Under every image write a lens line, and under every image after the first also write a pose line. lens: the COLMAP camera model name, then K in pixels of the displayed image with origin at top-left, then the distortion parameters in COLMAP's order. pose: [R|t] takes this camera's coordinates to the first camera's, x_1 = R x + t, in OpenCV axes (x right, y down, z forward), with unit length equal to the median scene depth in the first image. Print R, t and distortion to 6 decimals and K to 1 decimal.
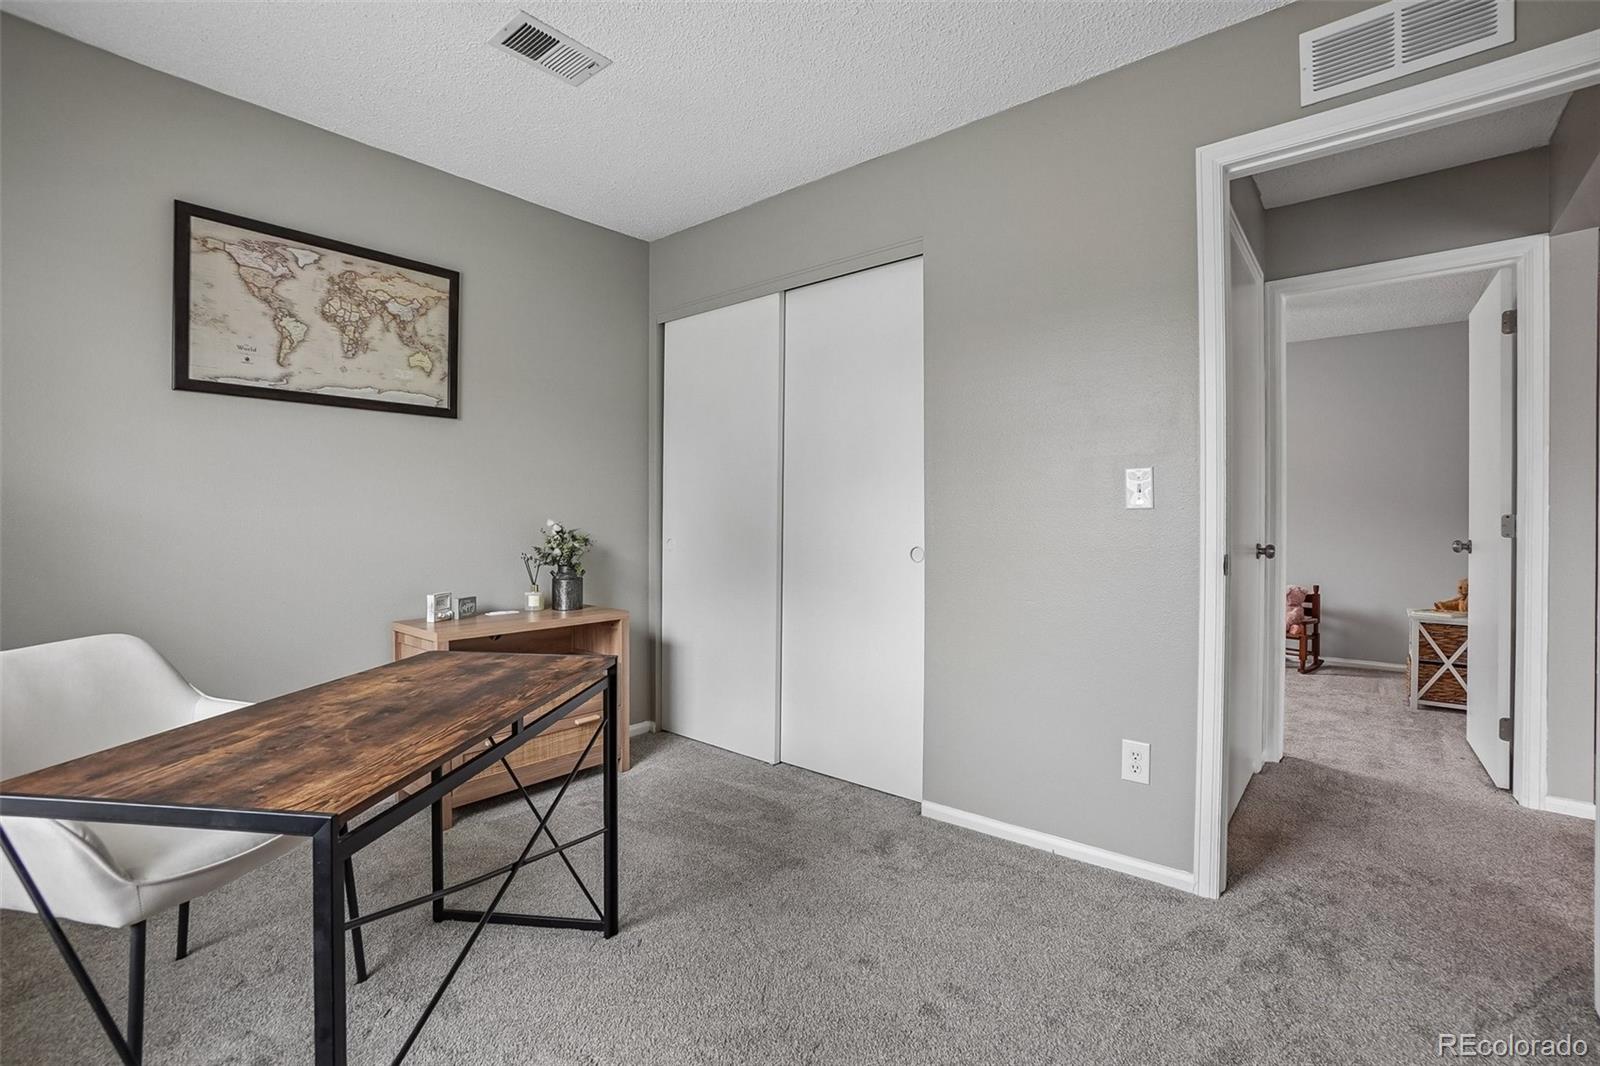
lens RADIAL K [[727.9, 0, 800.0], [0, 727.9, 533.0], [0, 0, 1]] dist [-0.060299, 0.022408]
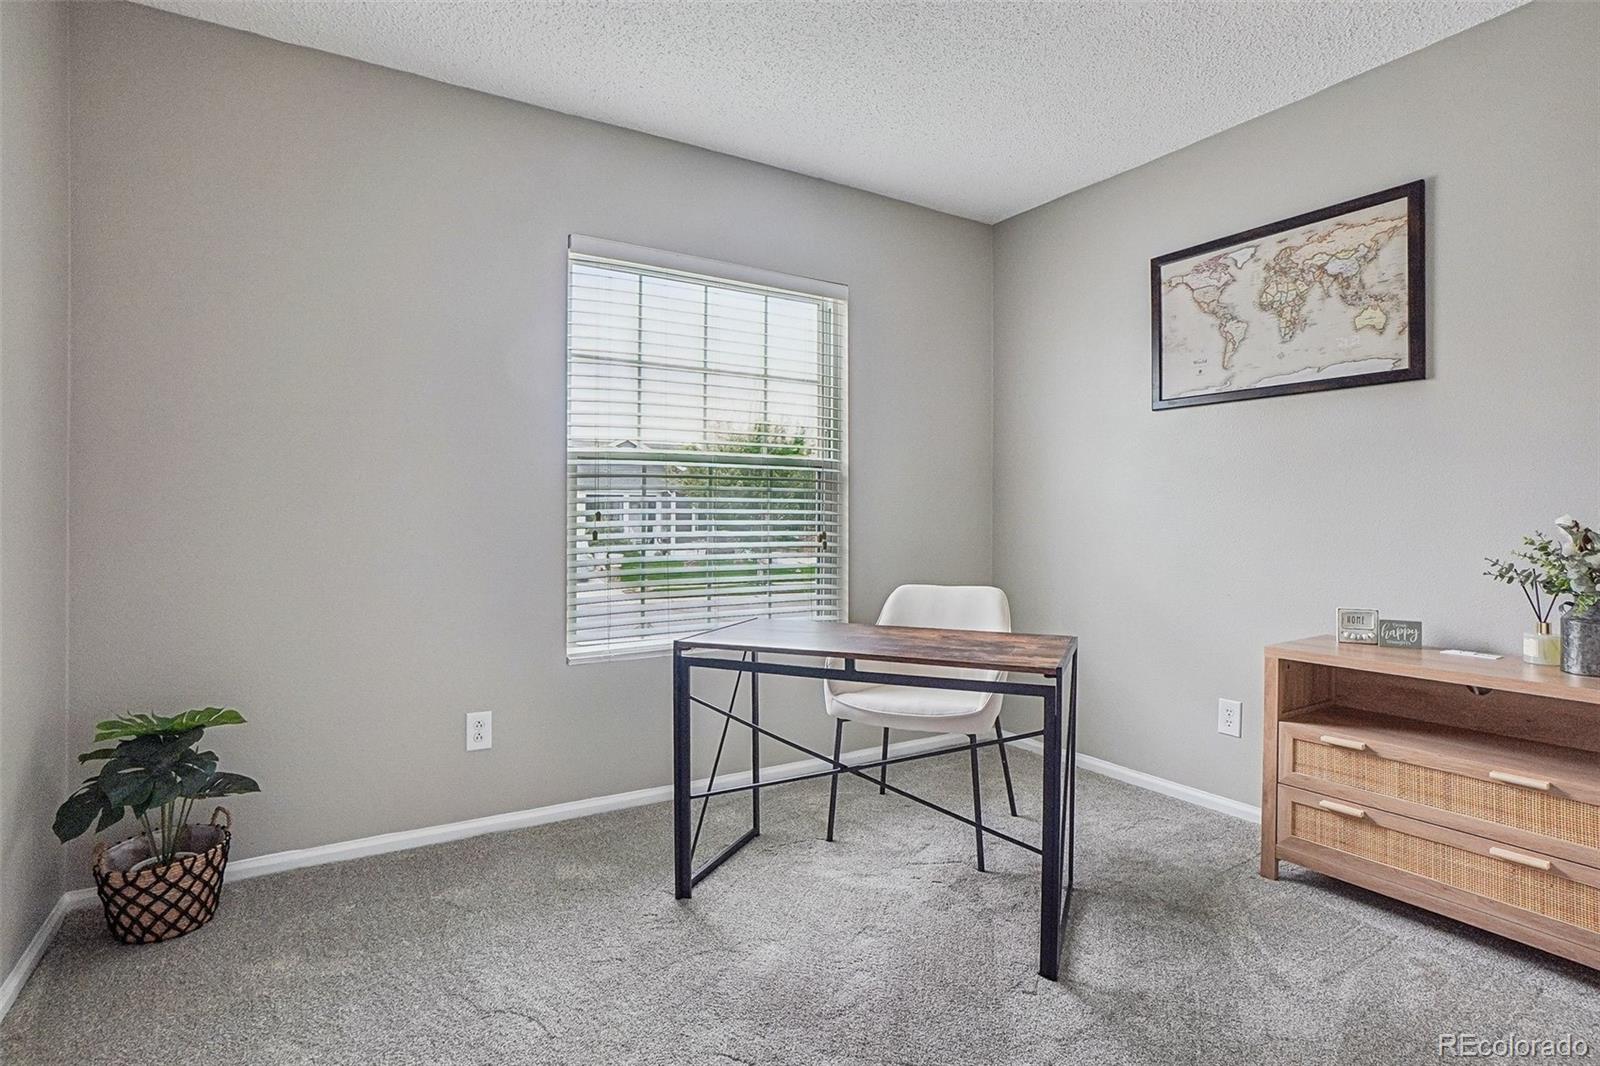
lens RADIAL K [[802.5, 0, 797.6], [0, 802.5, 522.2], [0, 0, 1]] dist [-0.052466, 0.026147]
pose [[-0.306233, 0.009052, -0.951914, 0.538615], [-0.013959, 0.999805, 0.013998, -0.015924], [0.951854, 0.017574, -0.306046, 0.703513]]
